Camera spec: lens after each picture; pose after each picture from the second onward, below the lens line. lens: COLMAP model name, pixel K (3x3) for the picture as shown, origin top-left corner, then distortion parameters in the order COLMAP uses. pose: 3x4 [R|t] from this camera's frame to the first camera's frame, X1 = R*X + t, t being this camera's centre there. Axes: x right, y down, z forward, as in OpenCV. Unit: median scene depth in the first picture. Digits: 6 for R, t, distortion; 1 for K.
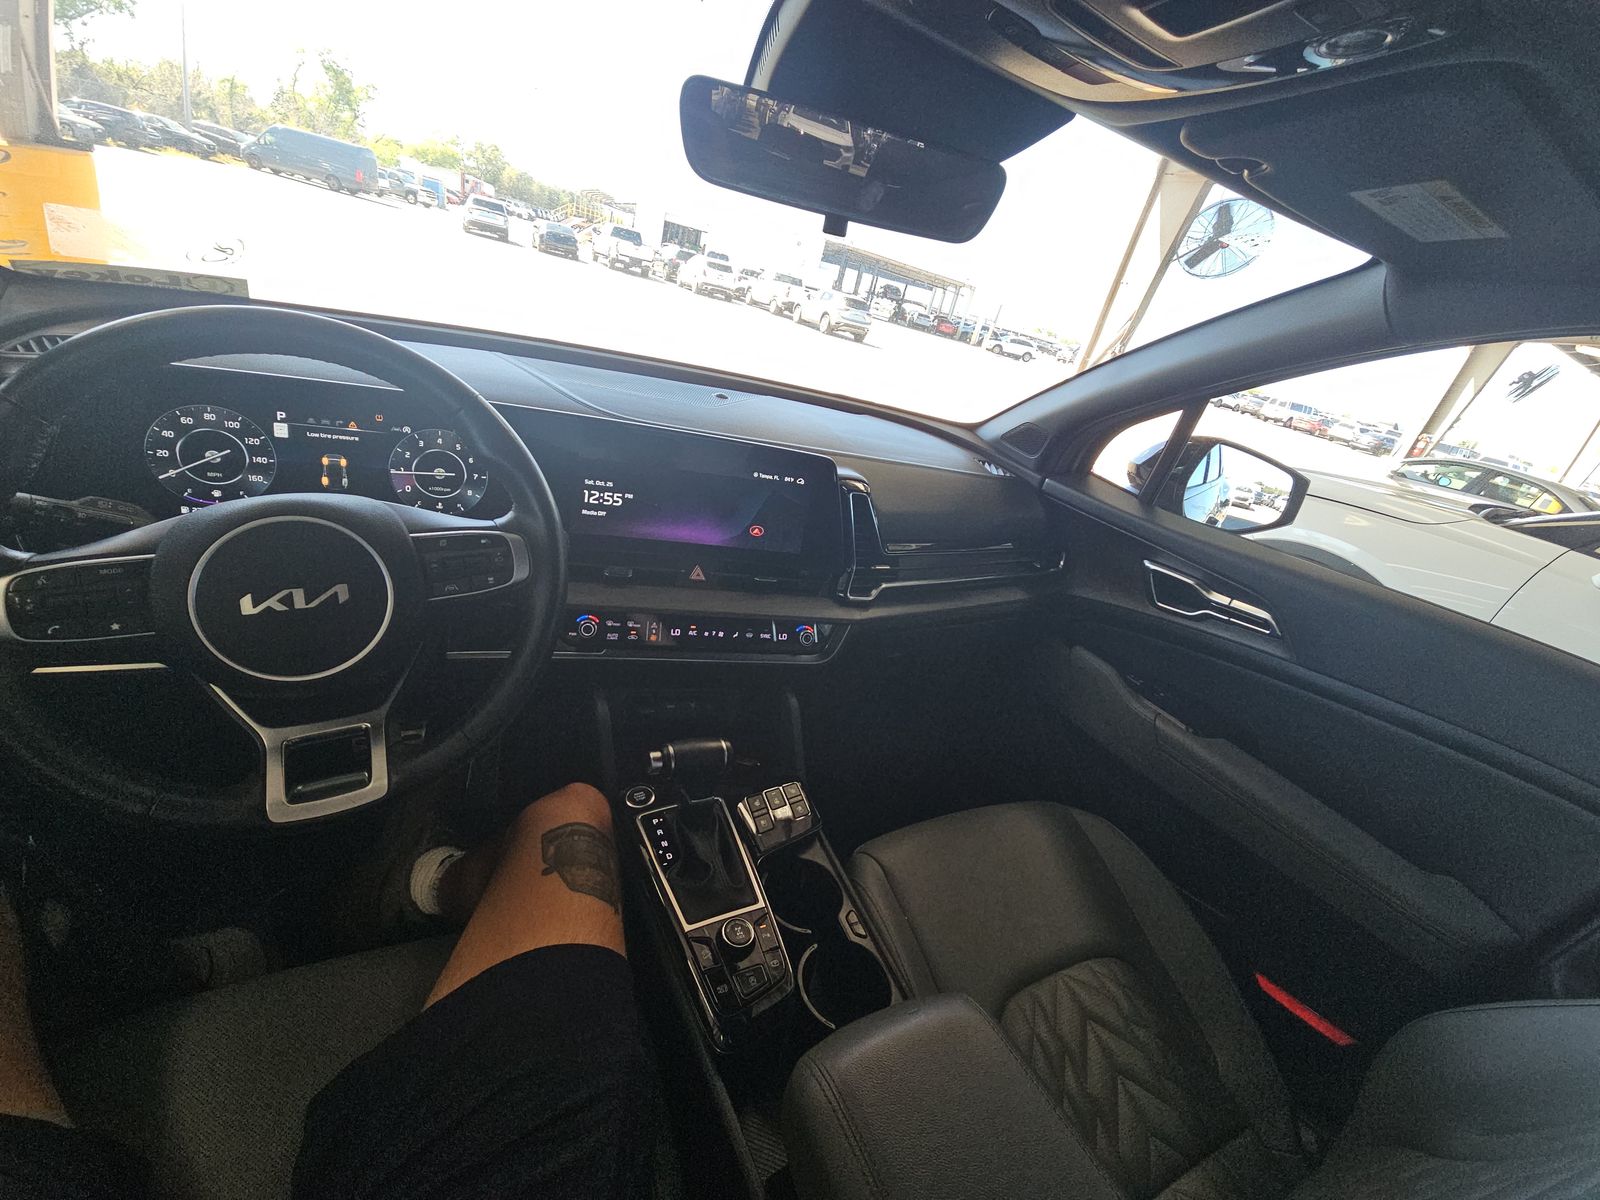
lens RADIAL K [[649.7, 0, 794.2], [0, 649.7, 592.0], [0, 0, 1]] dist [0.000324, -0.000444]
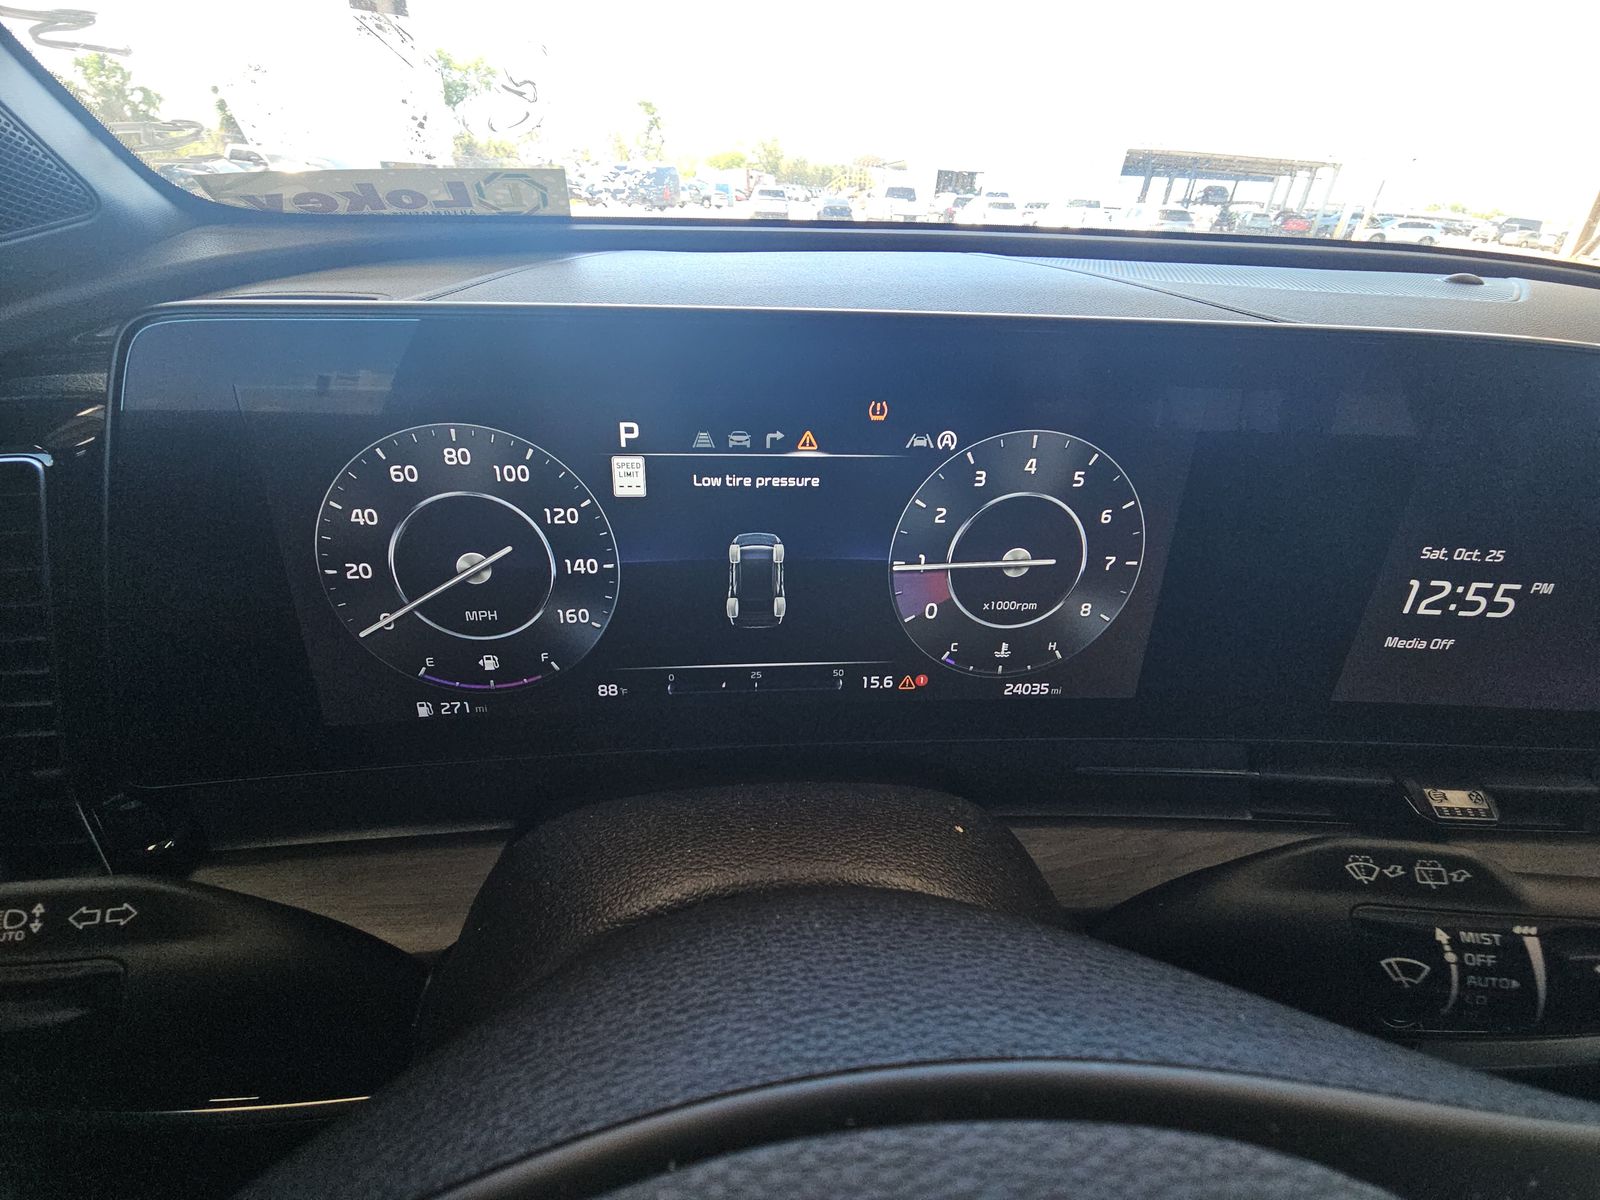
lens RADIAL K [[653.3, 0, 793.1], [0, 653.3, 589.7], [0, 0, 1]] dist [0.011444, -0.012028]
pose [[0.919009, 0.010480, -0.394096, -0.467525], [0.007410, 0.999011, 0.043846, -0.165587], [0.394166, -0.043216, 0.918023, 0.582434]]
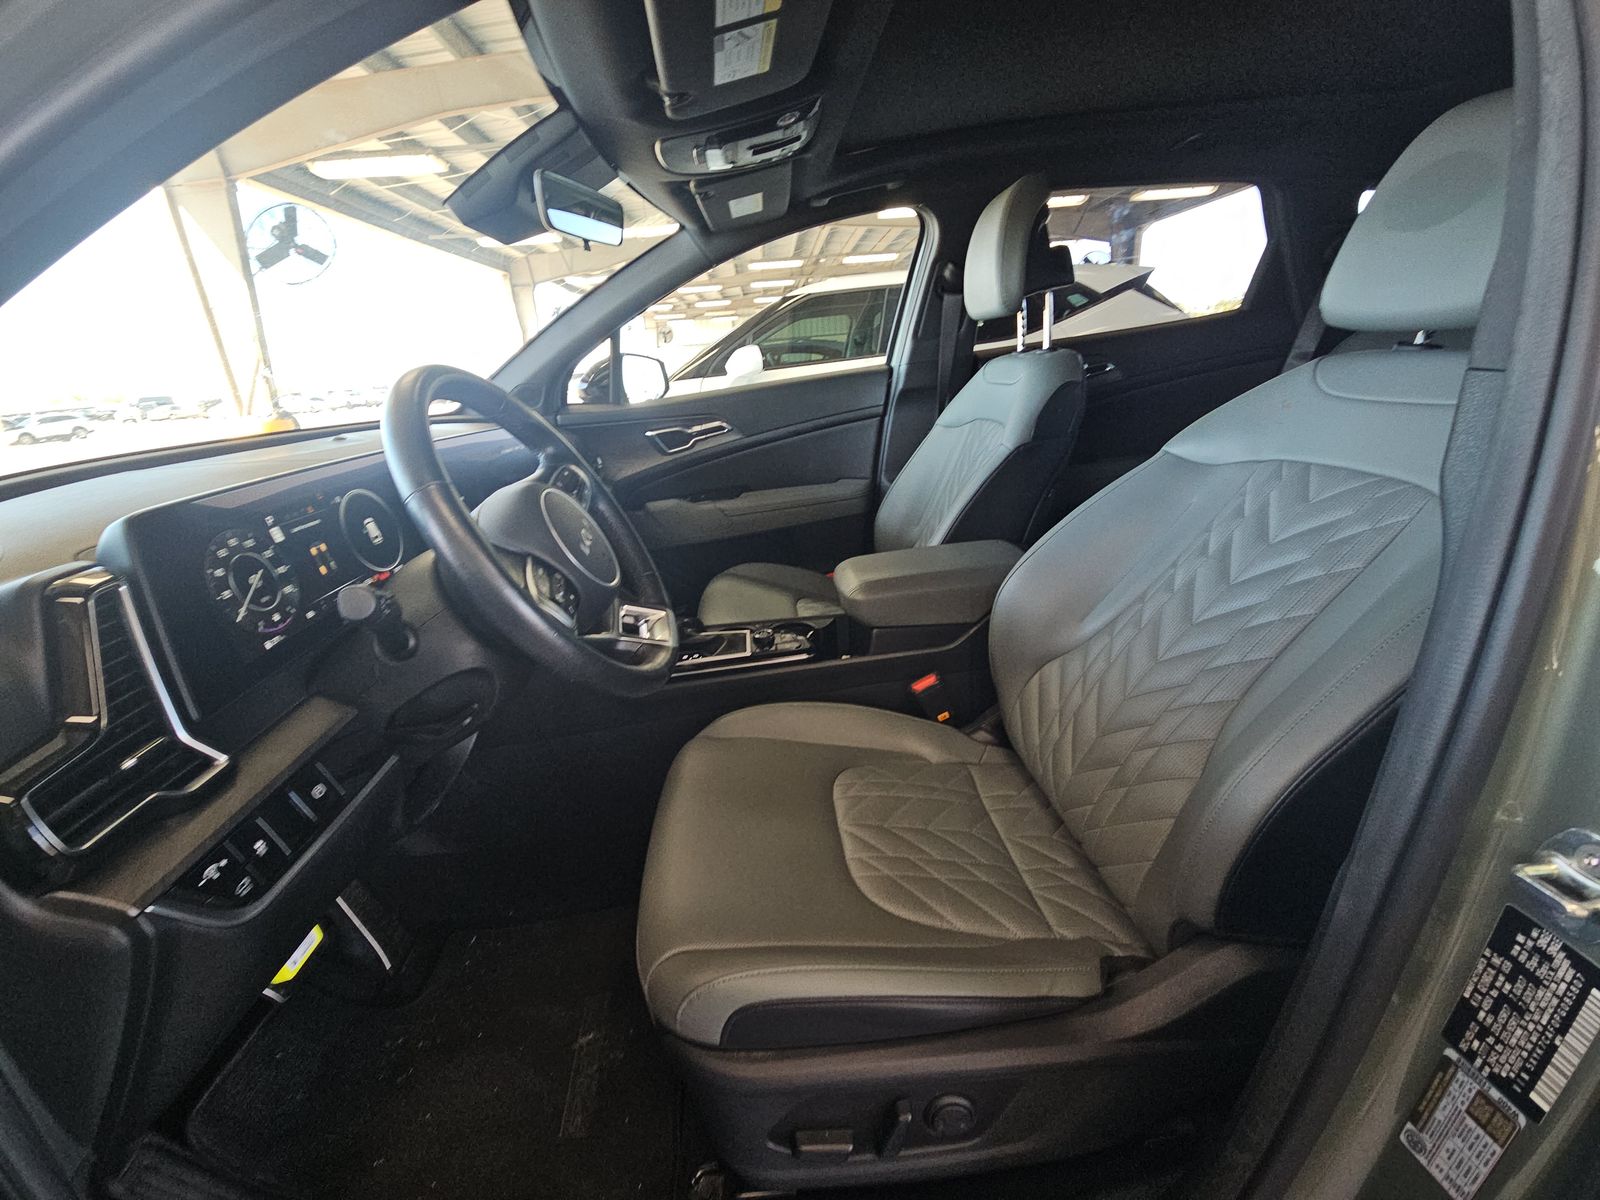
lens RADIAL K [[653.3, 0, 793.1], [0, 653.3, 589.7], [0, 0, 1]] dist [0.011444, -0.012028]
pose [[0.357245, -0.540273, 0.761893, -1.049712], [0.541343, 0.784509, 0.302479, -0.052369], [-0.761133, 0.304387, 0.572735, -0.089297]]
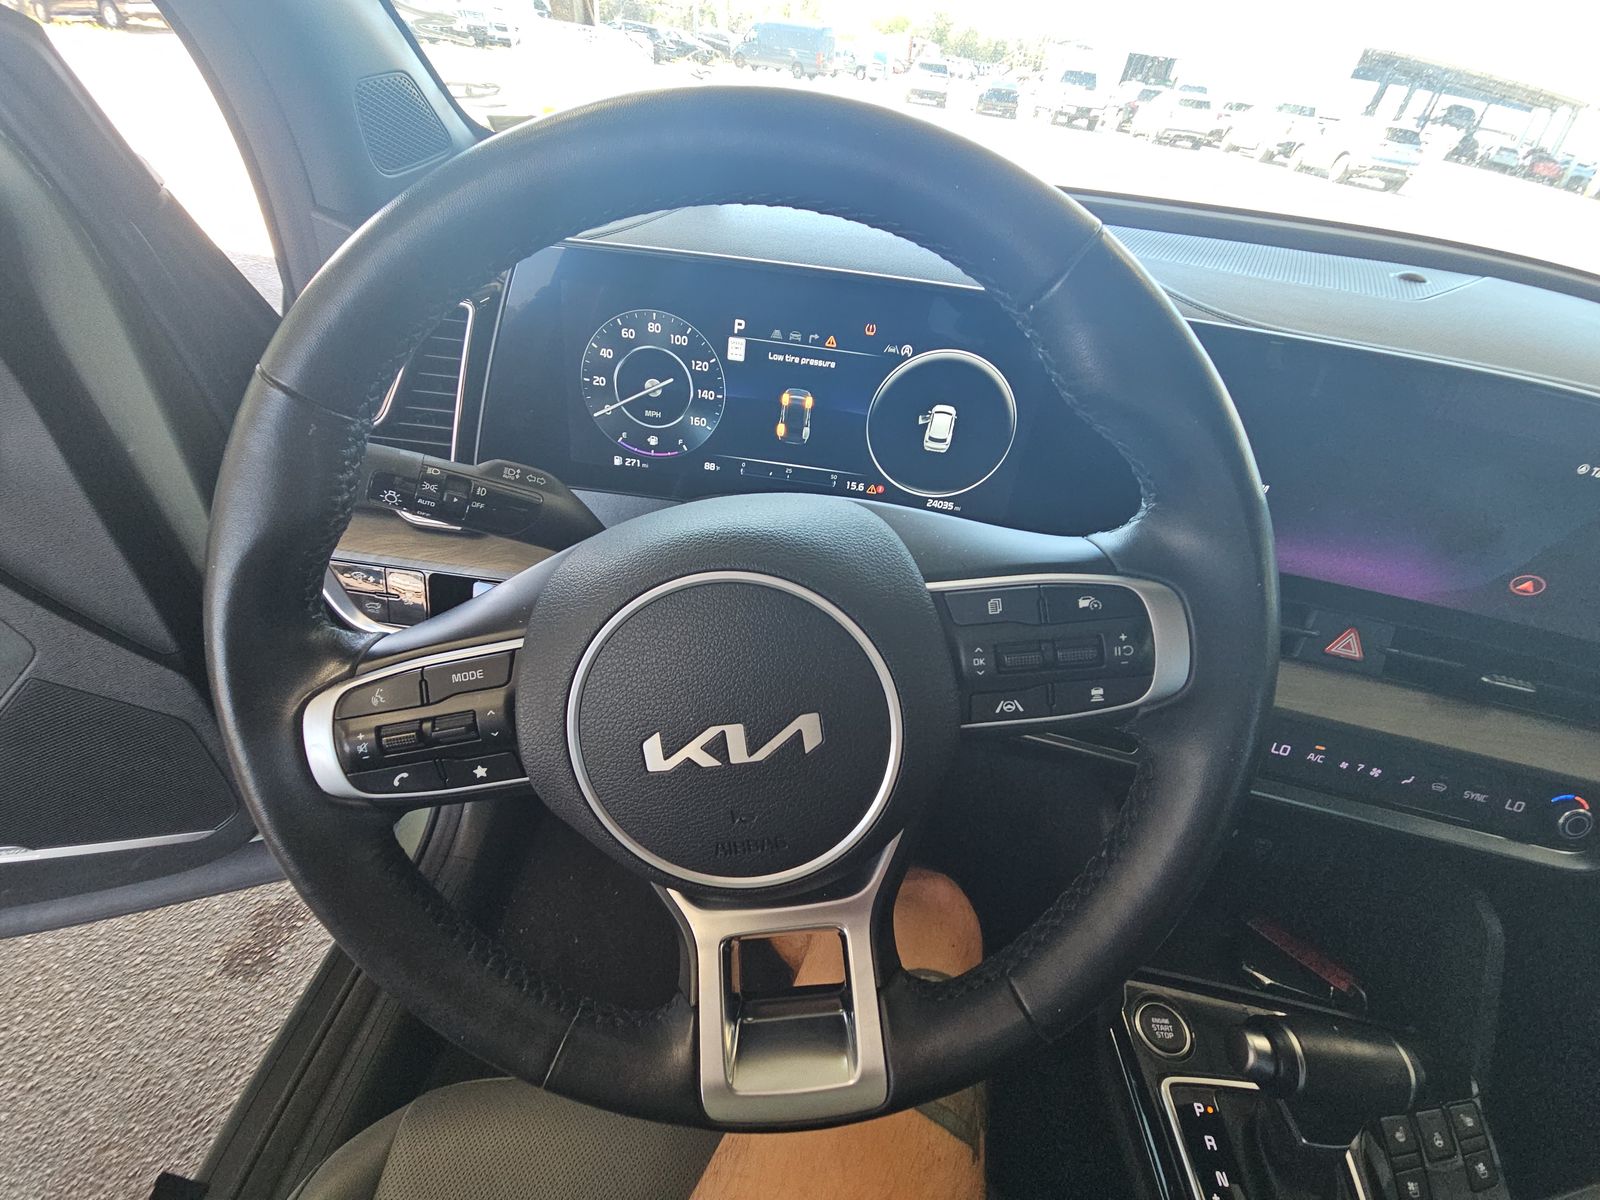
lens RADIAL K [[653.3, 0, 793.1], [0, 653.3, 589.7], [0, 0, 1]] dist [0.011444, -0.012028]
pose [[0.844545, 0.212111, -0.491684, -0.300161], [-0.136123, 0.973080, 0.185972, -0.117091], [0.517895, -0.090132, 0.850683, 0.366556]]
